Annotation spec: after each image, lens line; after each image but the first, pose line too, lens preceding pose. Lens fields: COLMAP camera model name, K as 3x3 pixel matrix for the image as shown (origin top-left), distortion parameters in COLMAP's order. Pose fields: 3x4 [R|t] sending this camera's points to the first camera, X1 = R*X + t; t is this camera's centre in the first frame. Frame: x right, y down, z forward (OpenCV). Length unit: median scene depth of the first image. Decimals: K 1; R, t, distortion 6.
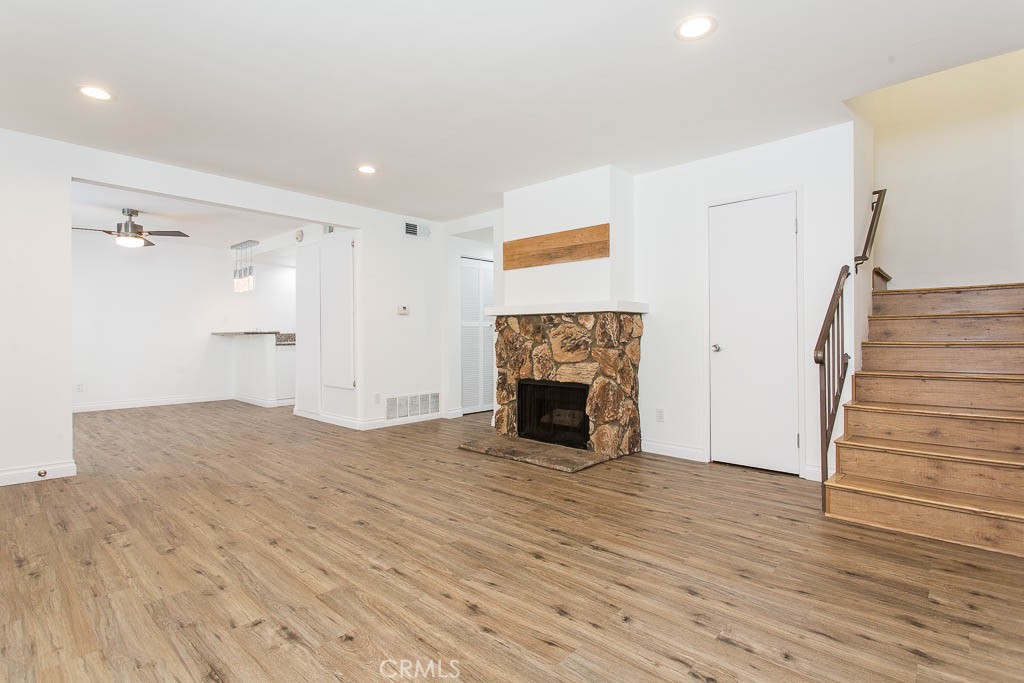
lens RADIAL K [[492.2, 0, 484.5], [0, 492.2, 334.3], [0, 0, 1]] dist [-0.000480, -0.003421]
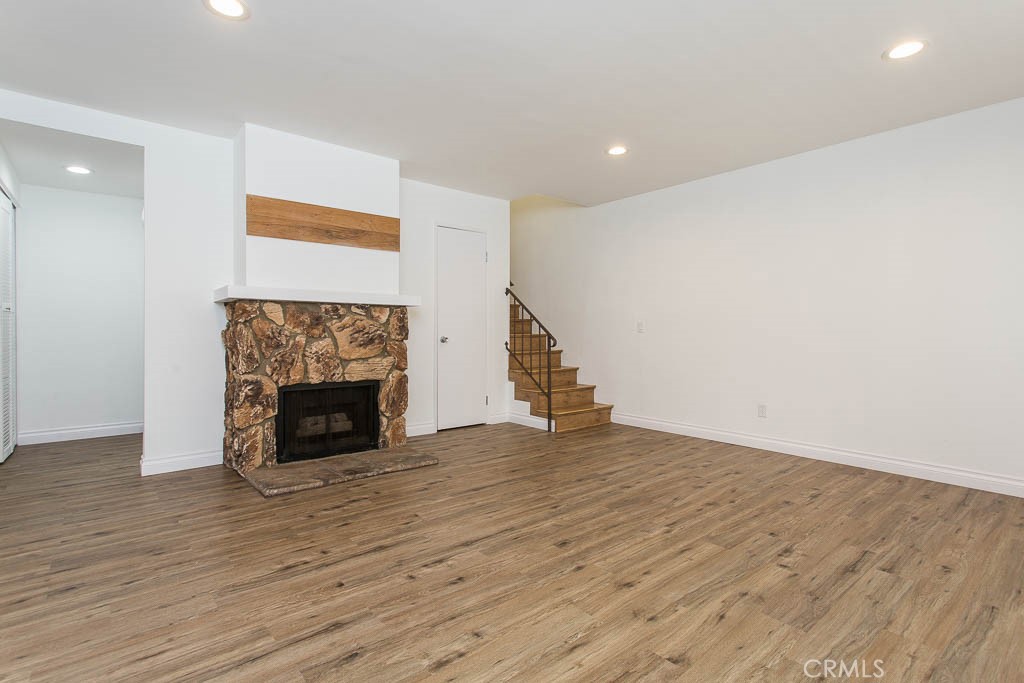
lens RADIAL K [[492.2, 0, 517.5], [0, 492.2, 342.1], [0, 0, 1]] dist [-0.000480, -0.003421]
pose [[0.107620, -0.019994, 0.993991, -1.026739], [-0.010673, 0.999717, 0.021265, 0.006086], [-0.994135, -0.012898, 0.107376, 0.904642]]
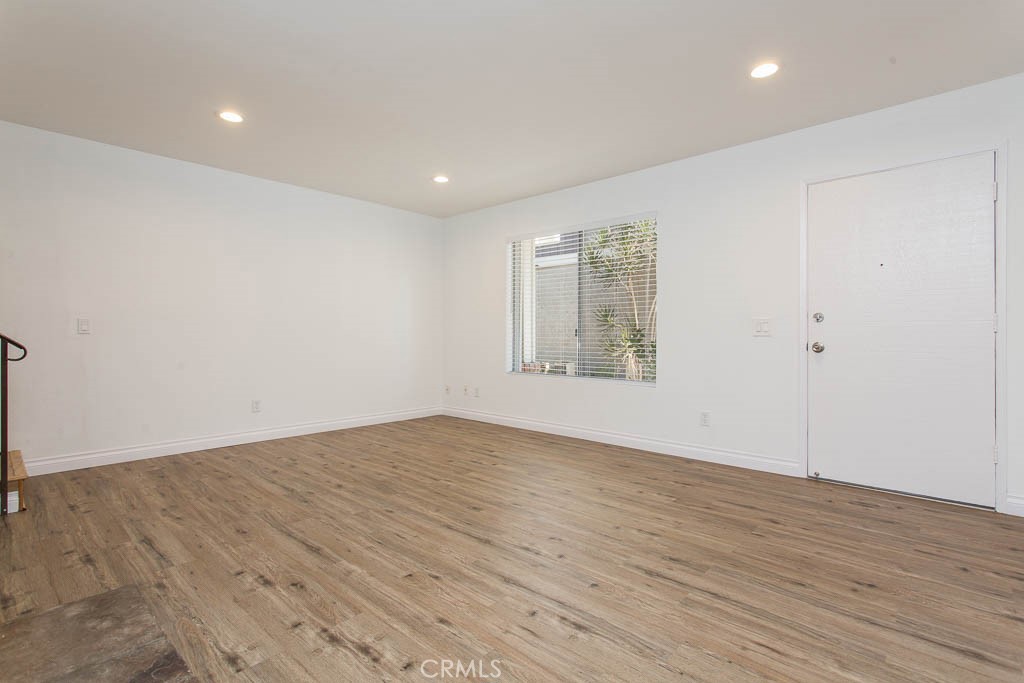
lens RADIAL K [[492.2, 0, 471.3], [0, 492.2, 350.9], [0, 0, 1]] dist [-0.000480, -0.003421]
pose [[-0.999638, -0.001383, 0.026858, -0.246256], [-0.000630, 0.999606, 0.028044, 0.009328], [-0.026887, 0.028017, -0.999246, 1.882364]]
